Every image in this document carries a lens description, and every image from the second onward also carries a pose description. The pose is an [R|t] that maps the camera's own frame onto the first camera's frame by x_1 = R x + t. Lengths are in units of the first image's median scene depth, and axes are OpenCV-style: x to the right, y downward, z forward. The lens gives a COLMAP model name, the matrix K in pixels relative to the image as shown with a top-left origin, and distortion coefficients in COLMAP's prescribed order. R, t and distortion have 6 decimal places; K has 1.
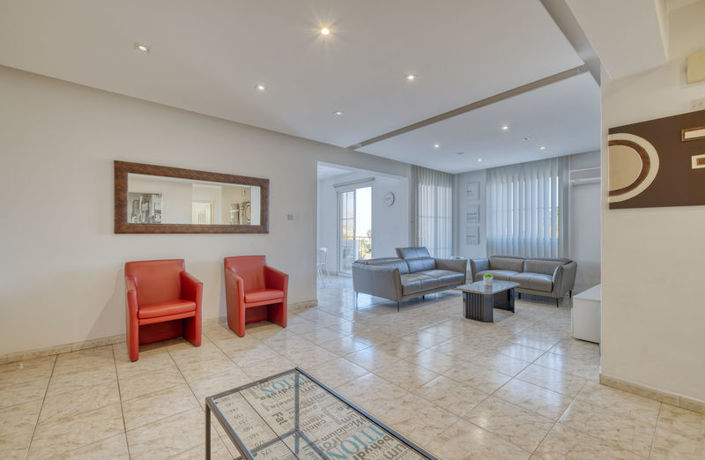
lens RADIAL K [[299.3, 0, 354.7], [0, 299.3, 228.2], [0, 0, 1]] dist [-0.002485, -0.000935]
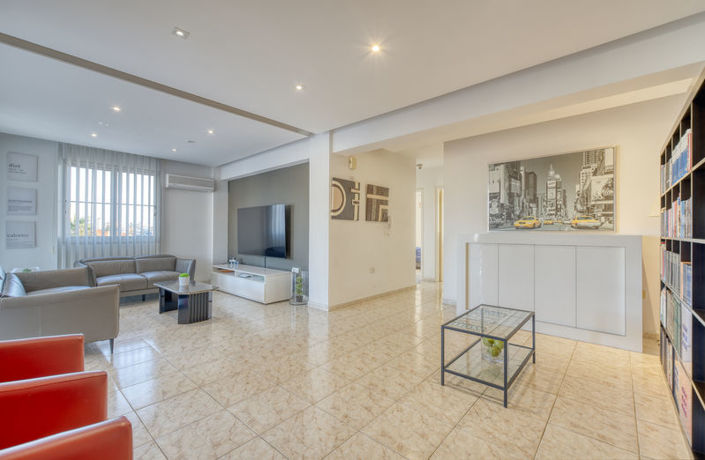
lens RADIAL K [[299.3, 0, 352.8], [0, 299.3, 230.9], [0, 0, 1]] dist [-0.002485, -0.000935]
pose [[-0.131839, 0.001398, 0.991270, -0.966655], [-0.020467, 0.999782, -0.004132, 0.014574], [-0.991060, -0.020833, -0.131782, 1.005532]]
